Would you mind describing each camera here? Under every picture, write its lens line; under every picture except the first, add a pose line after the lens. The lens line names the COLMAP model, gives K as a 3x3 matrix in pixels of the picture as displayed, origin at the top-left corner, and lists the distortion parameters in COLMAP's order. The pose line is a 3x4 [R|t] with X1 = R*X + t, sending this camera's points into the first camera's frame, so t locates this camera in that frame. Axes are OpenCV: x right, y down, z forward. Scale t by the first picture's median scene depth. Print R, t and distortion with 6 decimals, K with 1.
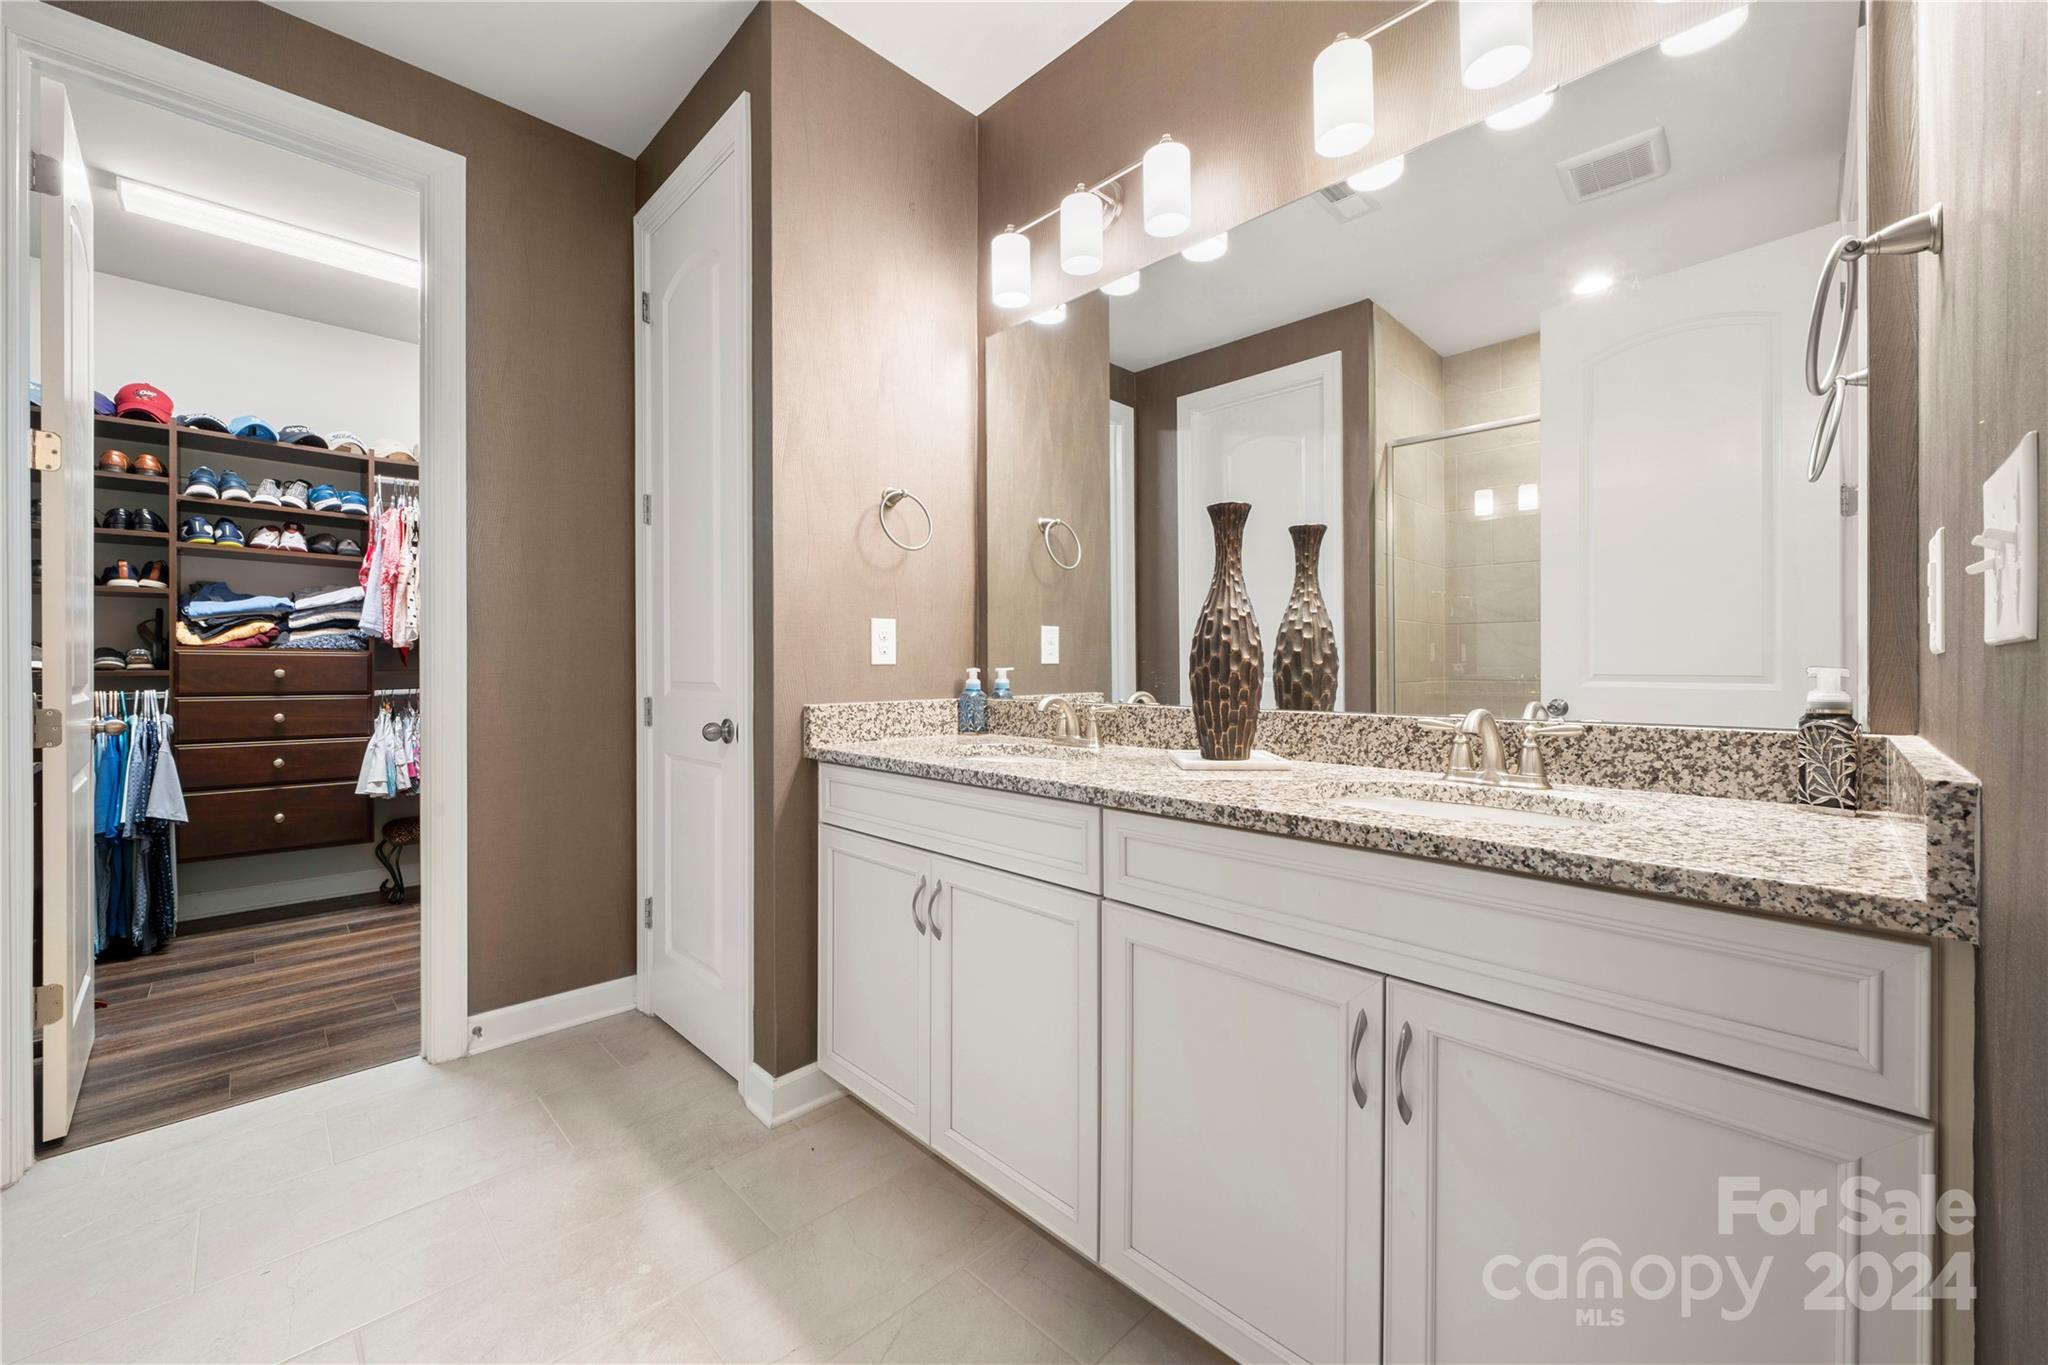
lens RADIAL K [[790.7, 0, 1002.6], [0, 790.7, 666.5], [0, 0, 1]] dist [-0.001393, -0.000070]
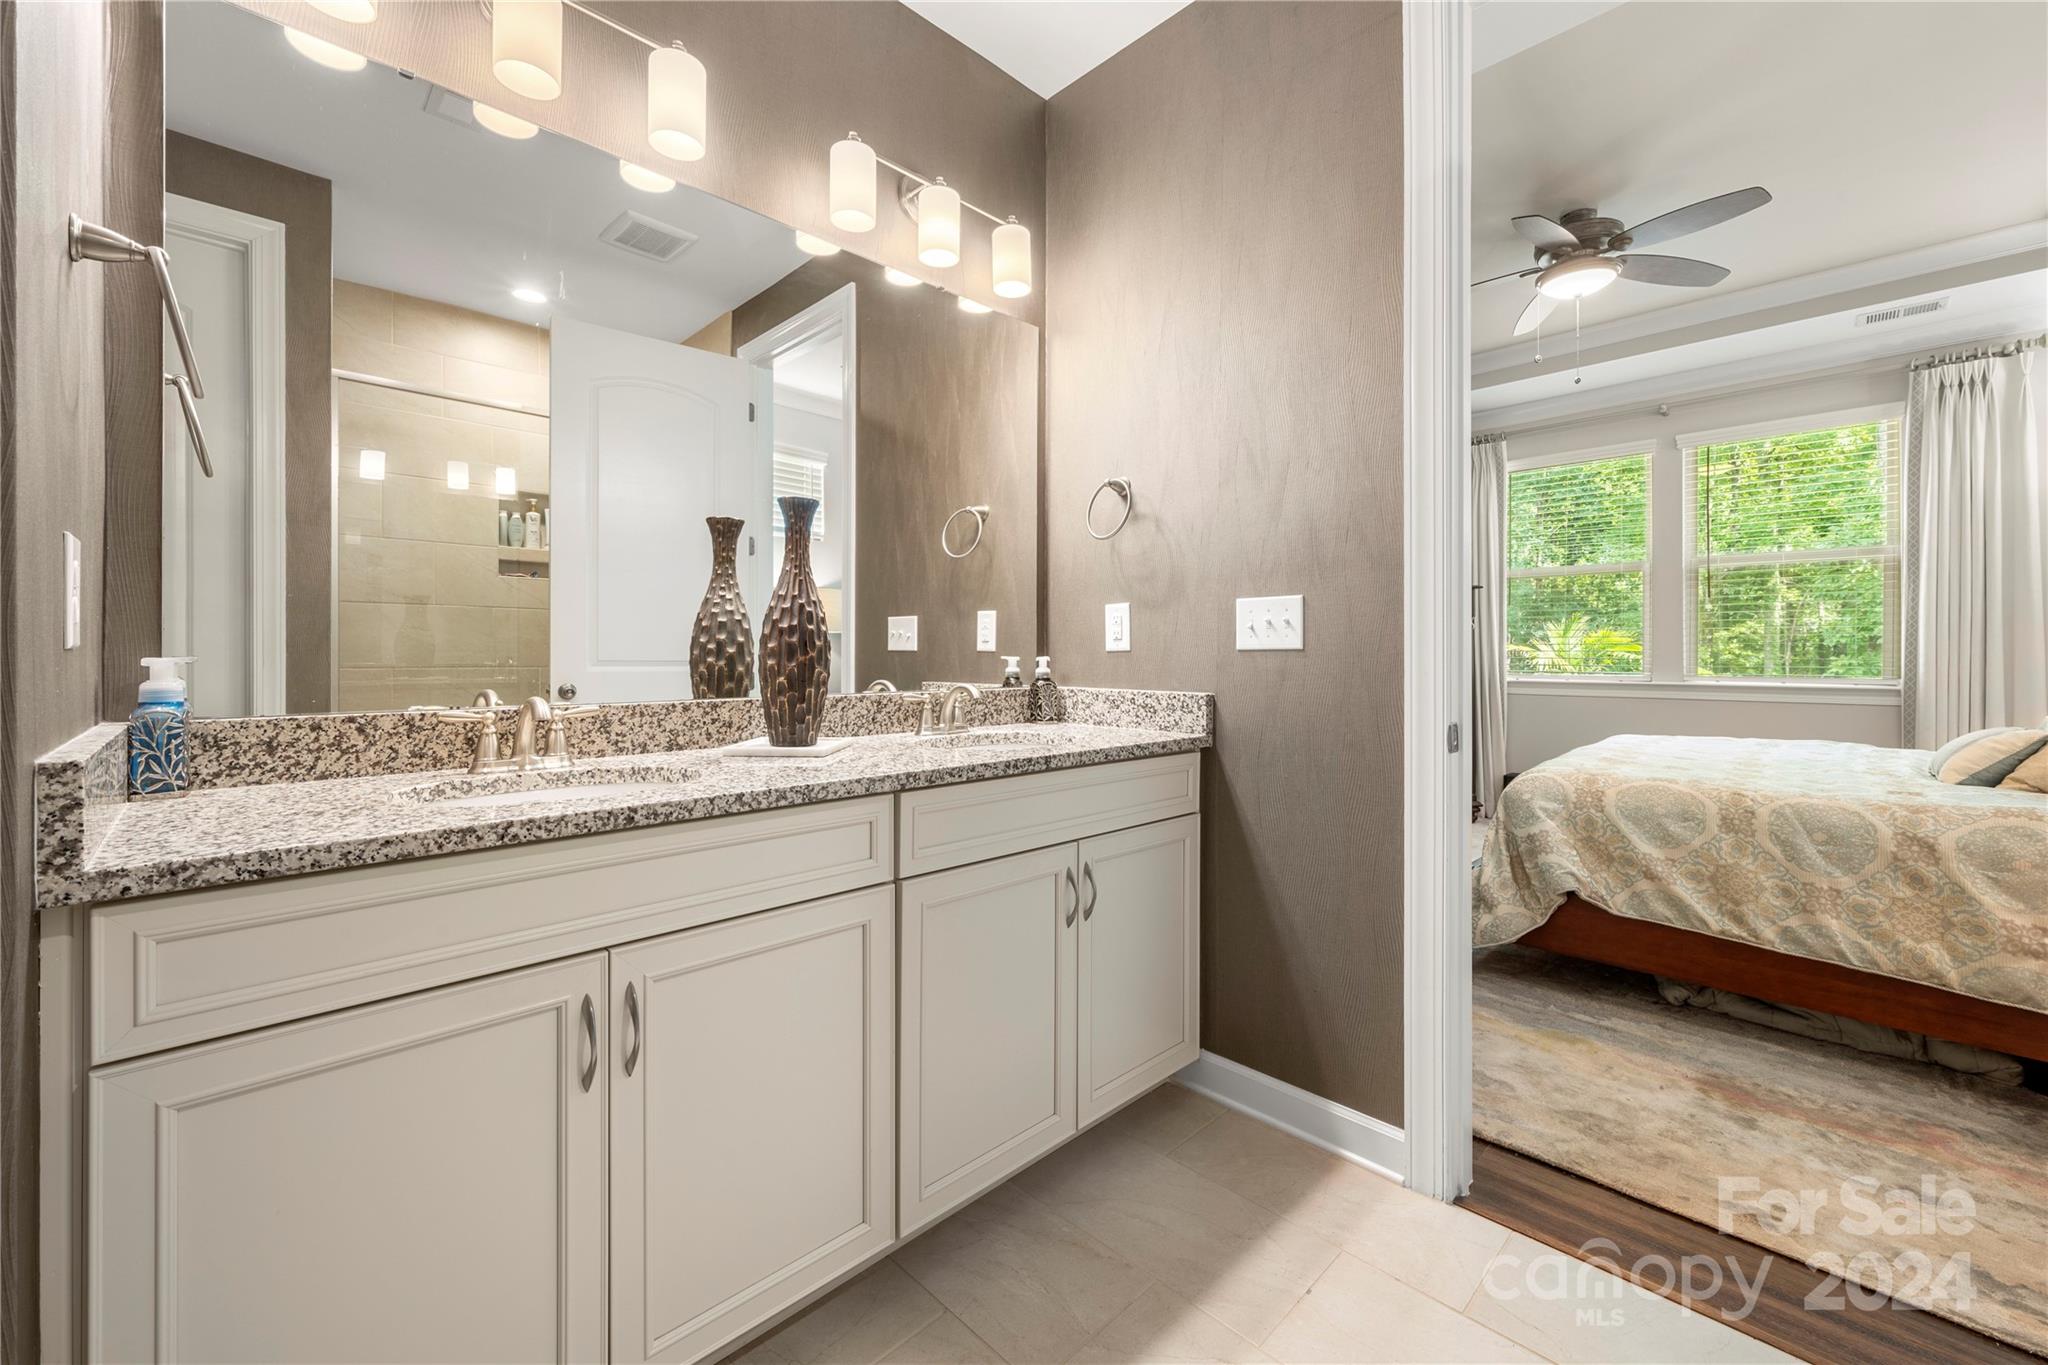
lens RADIAL K [[854.8, 0, 1020.0], [0, 854.8, 652.4], [0, 0, 1]] dist [-0.000396, 0.000046]
pose [[-0.026351, 0.004008, 0.999645, -0.883605], [-0.002871, 0.999988, -0.004085, -0.000480], [-0.999649, -0.002978, -0.026339, 0.776296]]
